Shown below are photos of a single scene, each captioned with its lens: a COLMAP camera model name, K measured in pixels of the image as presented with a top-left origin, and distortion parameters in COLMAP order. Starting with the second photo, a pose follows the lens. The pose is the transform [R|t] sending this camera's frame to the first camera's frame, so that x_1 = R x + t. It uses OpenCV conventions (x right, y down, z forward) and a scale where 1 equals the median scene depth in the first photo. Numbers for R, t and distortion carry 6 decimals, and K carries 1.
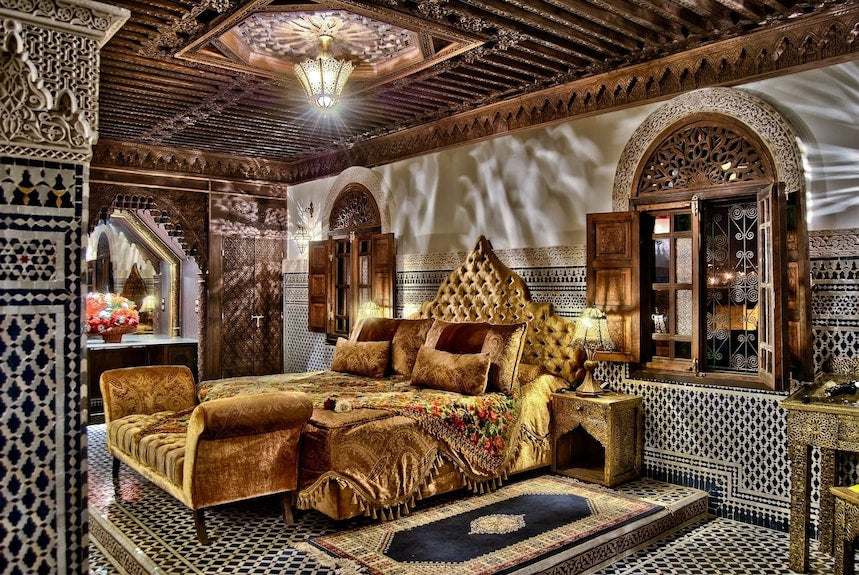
lens RADIAL K [[672.9, 0, 429.5], [0, 672.9, 287.5], [0, 0, 1]] dist [0.006559, 0.003941]
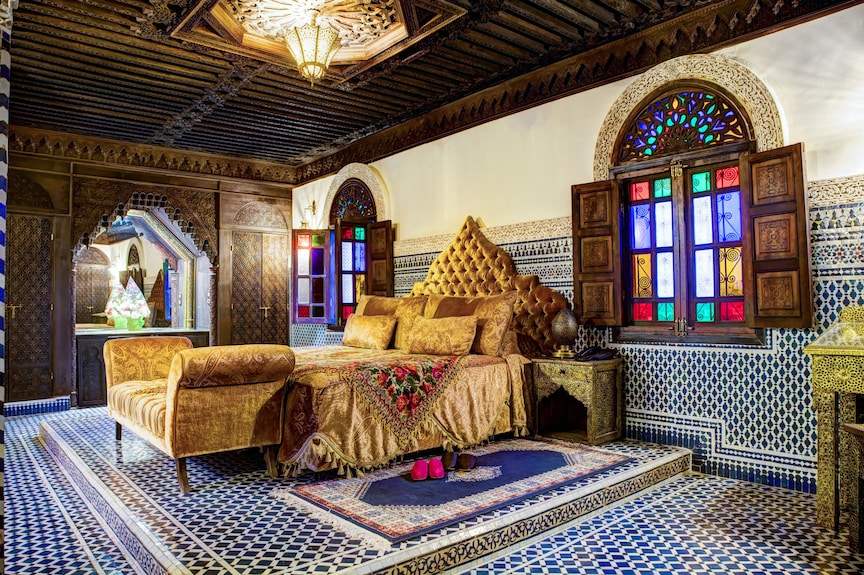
lens RADIAL K [[592.0, 0, 427.3], [0, 592.0, 292.1], [0, 0, 1]] dist [-0.007176, 0.000224]
pose [[0.999920, -0.009923, -0.007828, 0.024136], [0.009726, 0.999642, -0.024921, 0.084870], [0.008072, 0.024843, 0.999659, 0.102087]]
